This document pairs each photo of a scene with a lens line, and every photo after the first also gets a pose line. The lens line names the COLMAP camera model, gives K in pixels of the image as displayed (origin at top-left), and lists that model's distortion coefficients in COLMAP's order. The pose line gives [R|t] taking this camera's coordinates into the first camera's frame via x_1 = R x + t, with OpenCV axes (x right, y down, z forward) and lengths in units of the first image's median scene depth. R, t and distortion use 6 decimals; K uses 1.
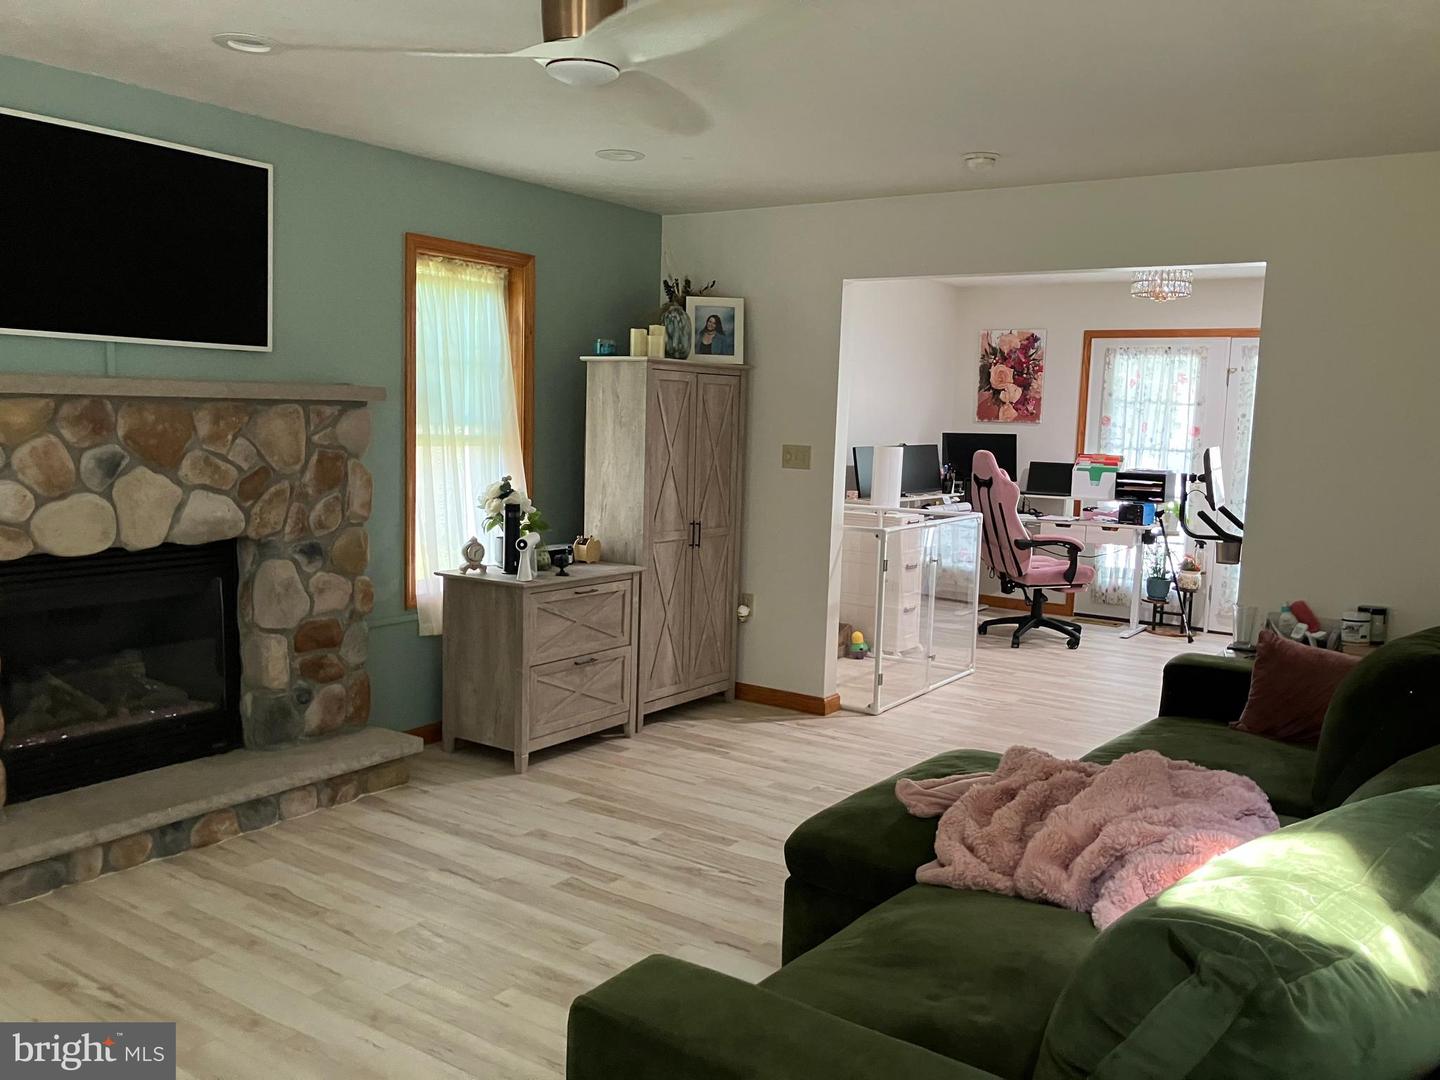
lens RADIAL K [[1193.3, 0, 720.0], [0, 1193.3, 540.0], [0, 0, 1]] dist [0.129829, -0.268945]
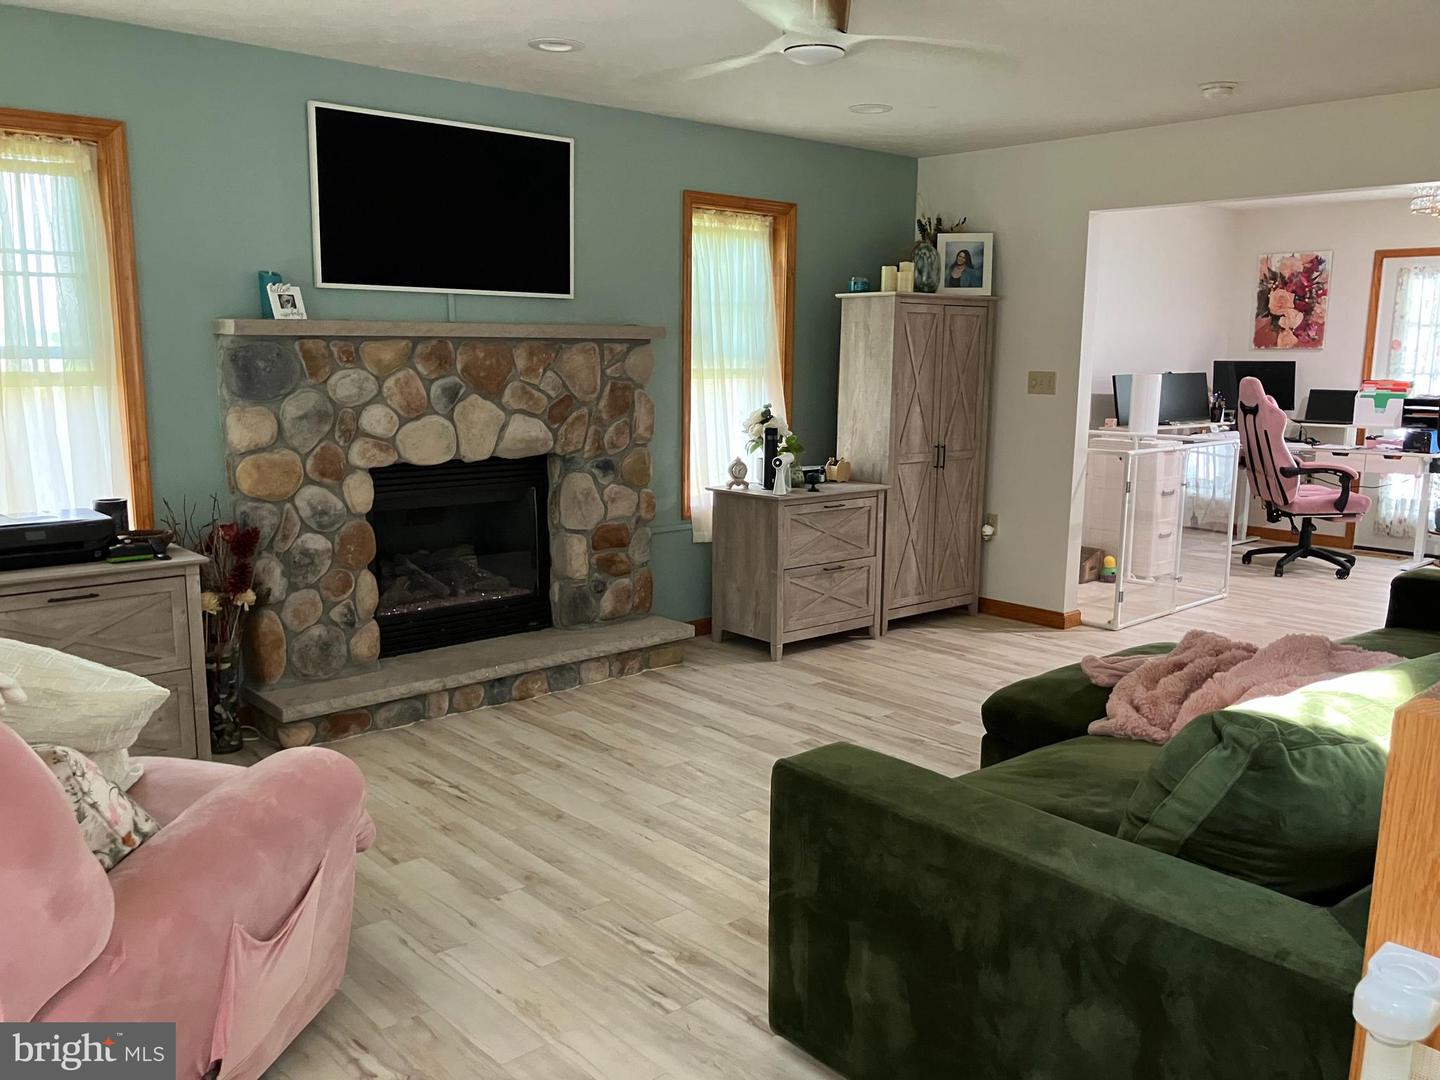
lens RADIAL K [[1172.4, 0, 720.0], [0, 1172.4, 540.0], [0, 0, 1]] dist [0.082109, -0.090017]
pose [[0.972517, 0.019261, -0.232033, 0.038913], [-0.007277, 0.998600, 0.052396, 0.018271], [0.232717, -0.049268, 0.971296, -0.094998]]
